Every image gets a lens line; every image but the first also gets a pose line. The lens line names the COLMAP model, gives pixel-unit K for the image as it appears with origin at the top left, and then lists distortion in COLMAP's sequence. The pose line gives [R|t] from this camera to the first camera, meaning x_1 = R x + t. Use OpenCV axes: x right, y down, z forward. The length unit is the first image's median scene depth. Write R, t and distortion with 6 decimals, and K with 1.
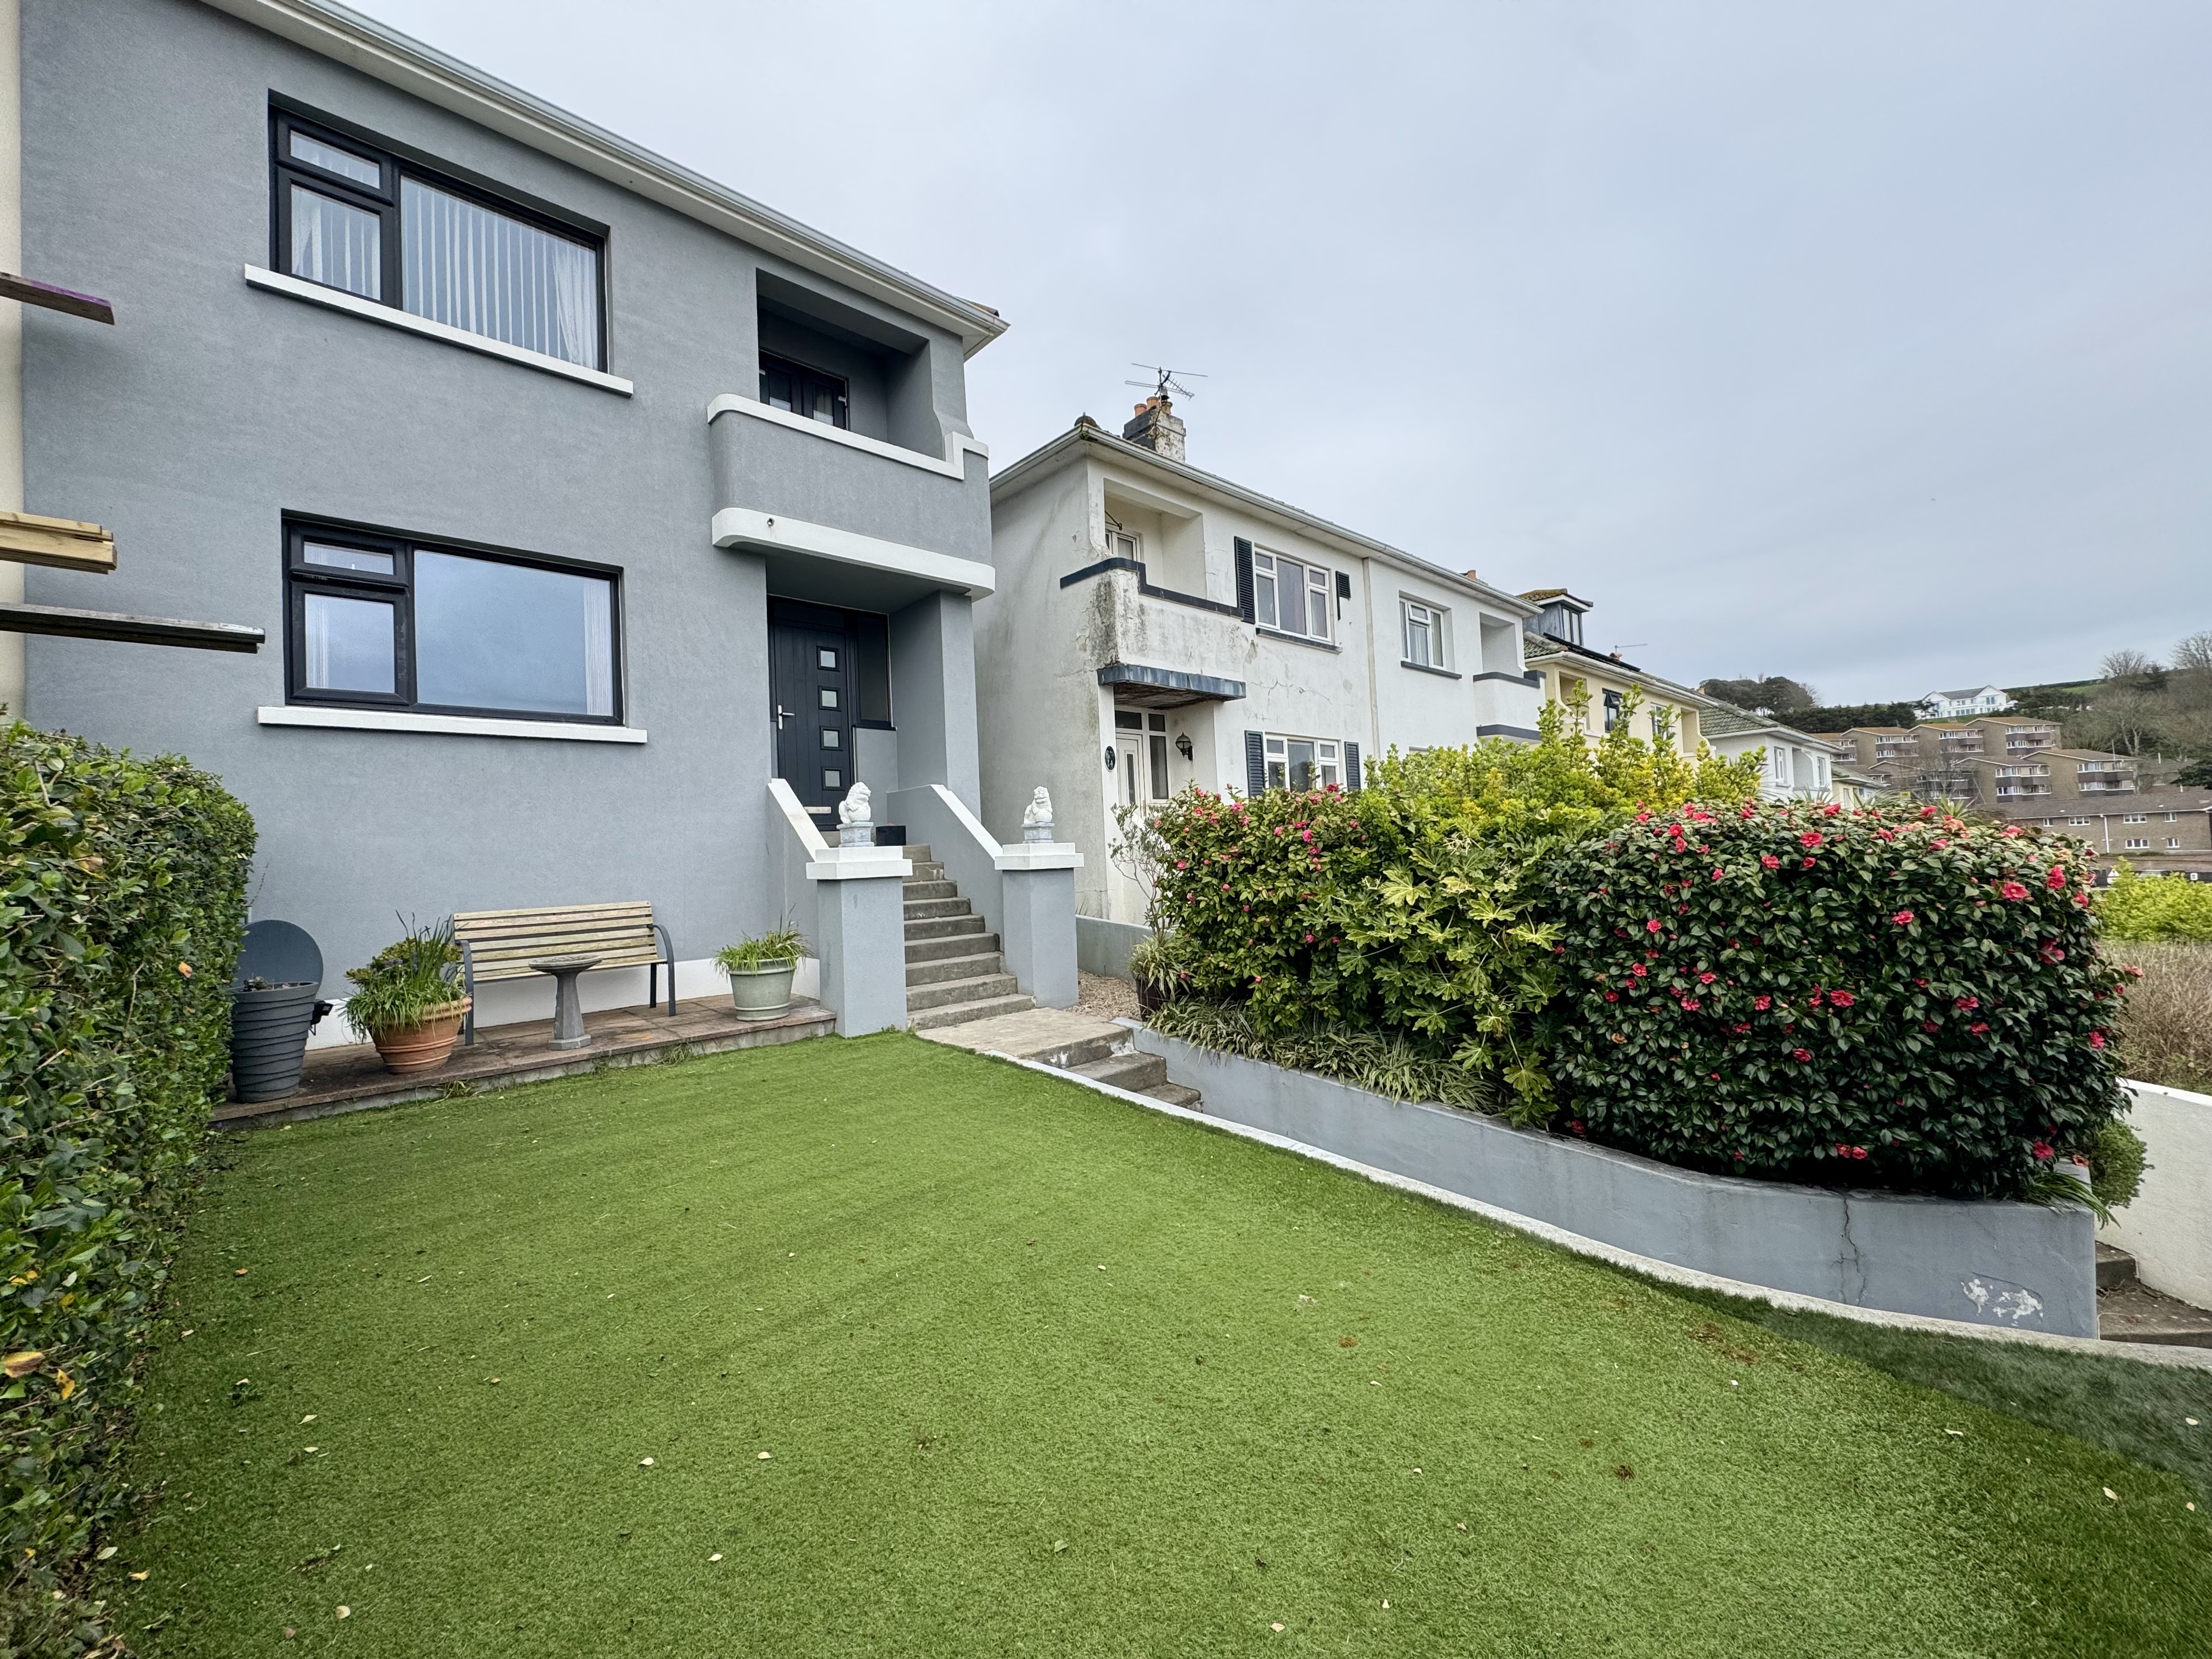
lens RADIAL K [[881.1, 0, 1111.8], [0, 881.1, 832.1], [0, 0, 1]] dist [-0.001128, -0.000083]
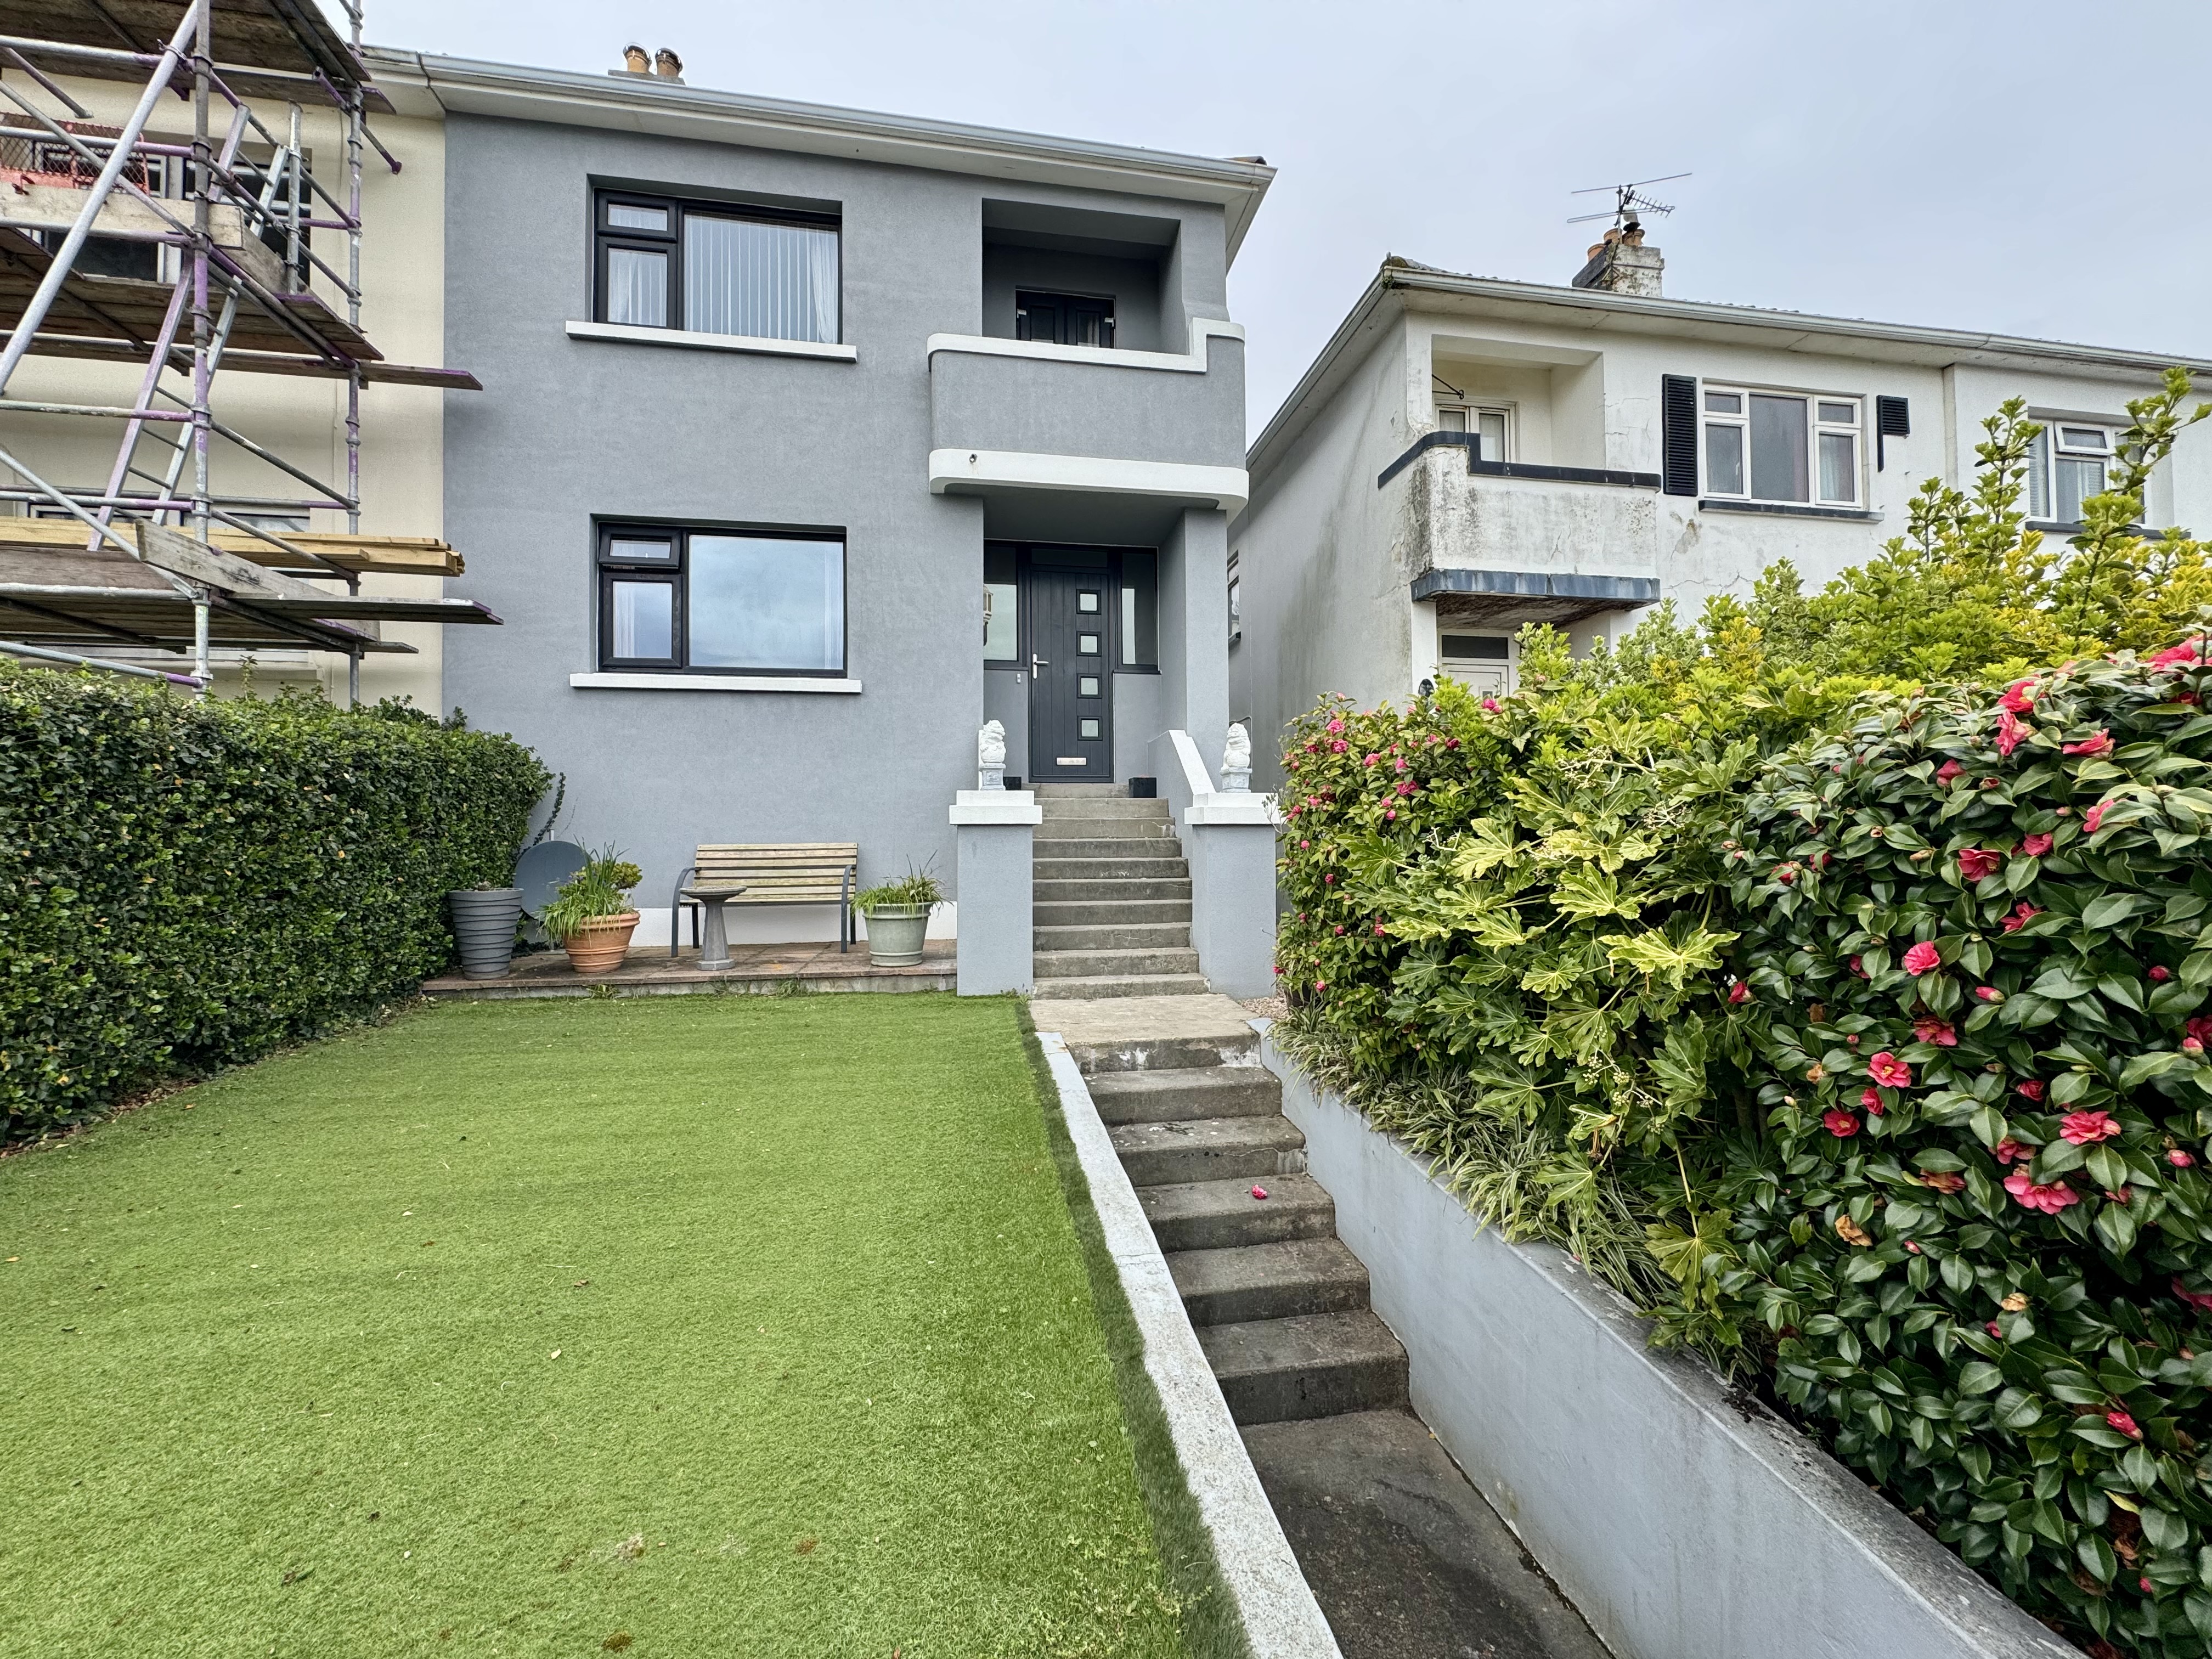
lens RADIAL K [[881.1, 0, 1111.8], [0, 881.1, 832.1], [0, 0, 1]] dist [-0.001128, -0.000083]
pose [[0.836268, 0.029775, -0.547511, 0.310375], [-0.014218, 0.999366, 0.032631, 0.027067], [0.548136, -0.019504, 0.836162, 0.294374]]
